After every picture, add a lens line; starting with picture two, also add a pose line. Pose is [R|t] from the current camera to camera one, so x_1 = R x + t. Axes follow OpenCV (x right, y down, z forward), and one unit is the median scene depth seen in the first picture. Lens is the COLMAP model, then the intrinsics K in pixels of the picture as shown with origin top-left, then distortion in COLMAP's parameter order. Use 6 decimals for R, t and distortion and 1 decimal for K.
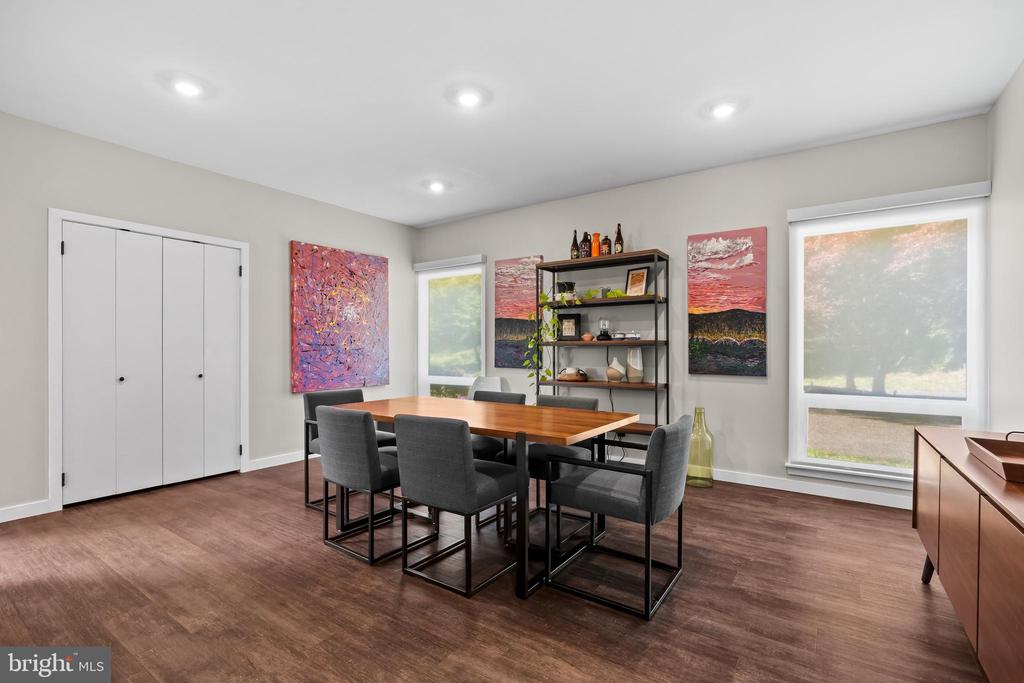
lens RADIAL K [[460.3, 0, 505.4], [0, 460.3, 343.1], [0, 0, 1]] dist [-0.009004, 0.000199]
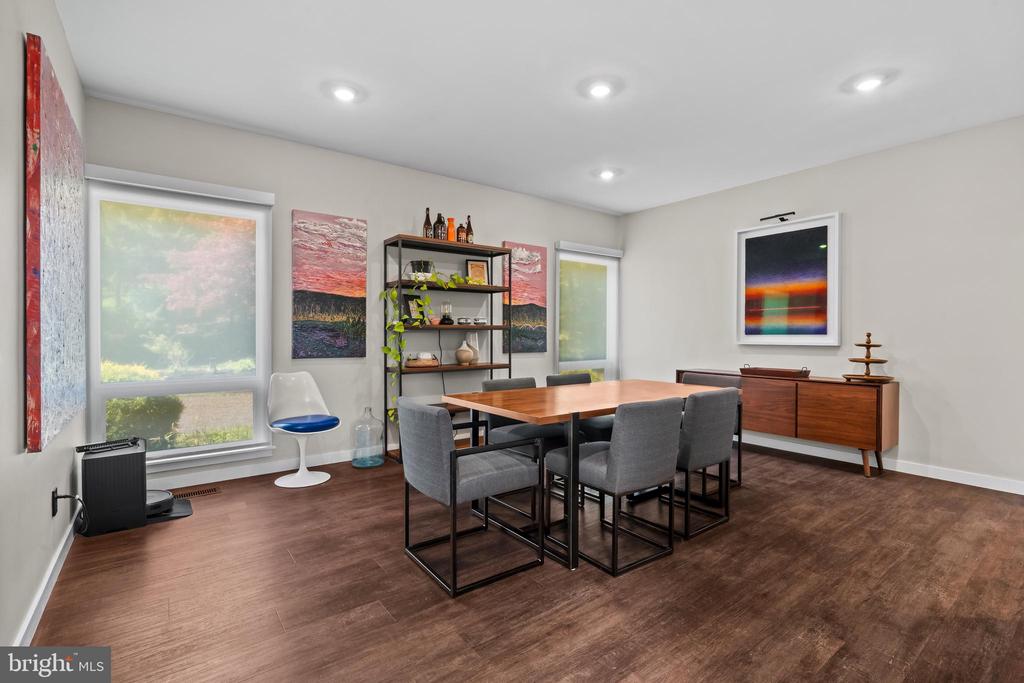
lens RADIAL K [[460.3, 0, 505.4], [0, 460.3, 343.1], [0, 0, 1]] dist [-0.009004, 0.000199]
pose [[0.330554, -0.023131, 0.943504, -0.790355], [-0.014386, 0.999460, 0.029543, 0.003476], [-0.943678, -0.023338, 0.330042, 0.604060]]
